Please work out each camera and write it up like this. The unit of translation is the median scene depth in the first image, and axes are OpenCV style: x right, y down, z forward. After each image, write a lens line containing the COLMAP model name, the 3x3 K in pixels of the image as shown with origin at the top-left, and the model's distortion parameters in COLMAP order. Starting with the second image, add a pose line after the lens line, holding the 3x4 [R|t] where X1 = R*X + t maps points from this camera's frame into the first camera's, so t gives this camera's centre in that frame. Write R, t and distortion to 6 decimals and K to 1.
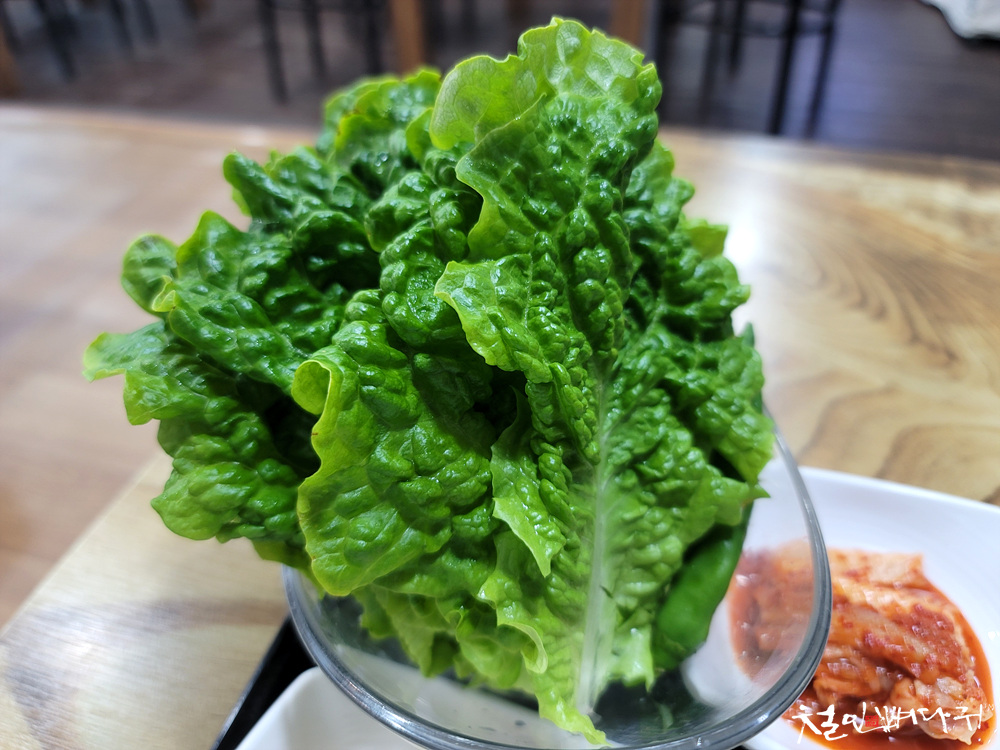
lens RADIAL K [[818.2, 0, 500.0], [0, 818.2, 375.0], [0, 0, 1]] dist [-0.070943, 0.007290]
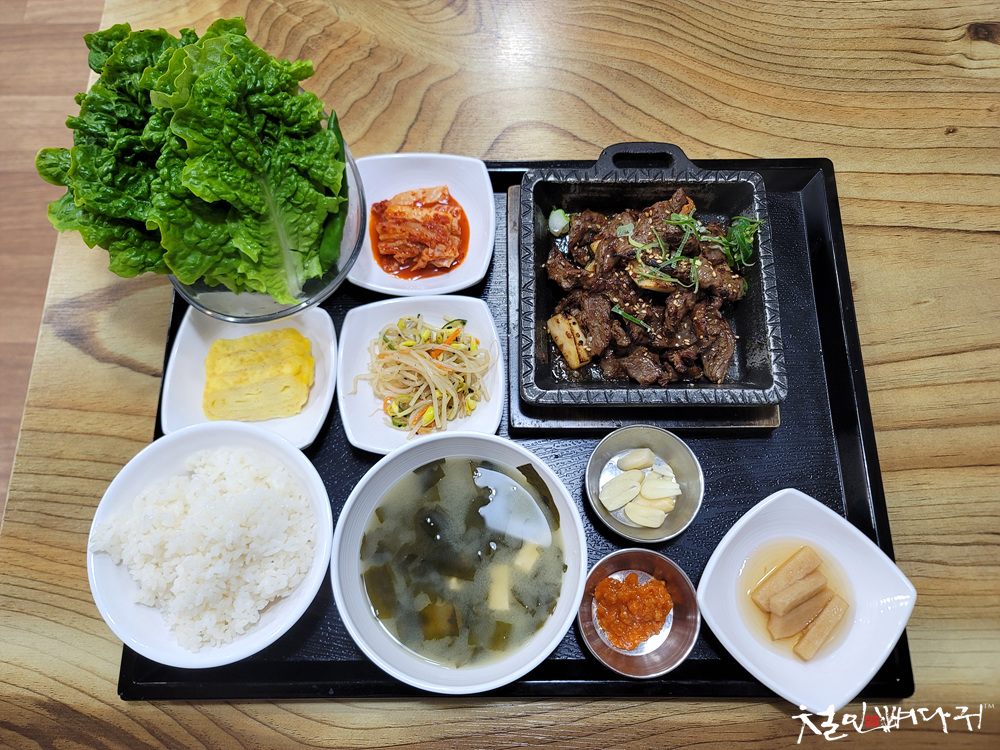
lens RADIAL K [[719.7, 0, 500.0], [0, 719.7, 375.0], [0, 0, 1]] dist [0.025833, -0.001039]
pose [[0.959663, -0.259963, 0.107077, 0.459346], [0.154085, 0.804867, 0.573103, -0.715021], [-0.235168, -0.533487, 0.812458, -1.425334]]
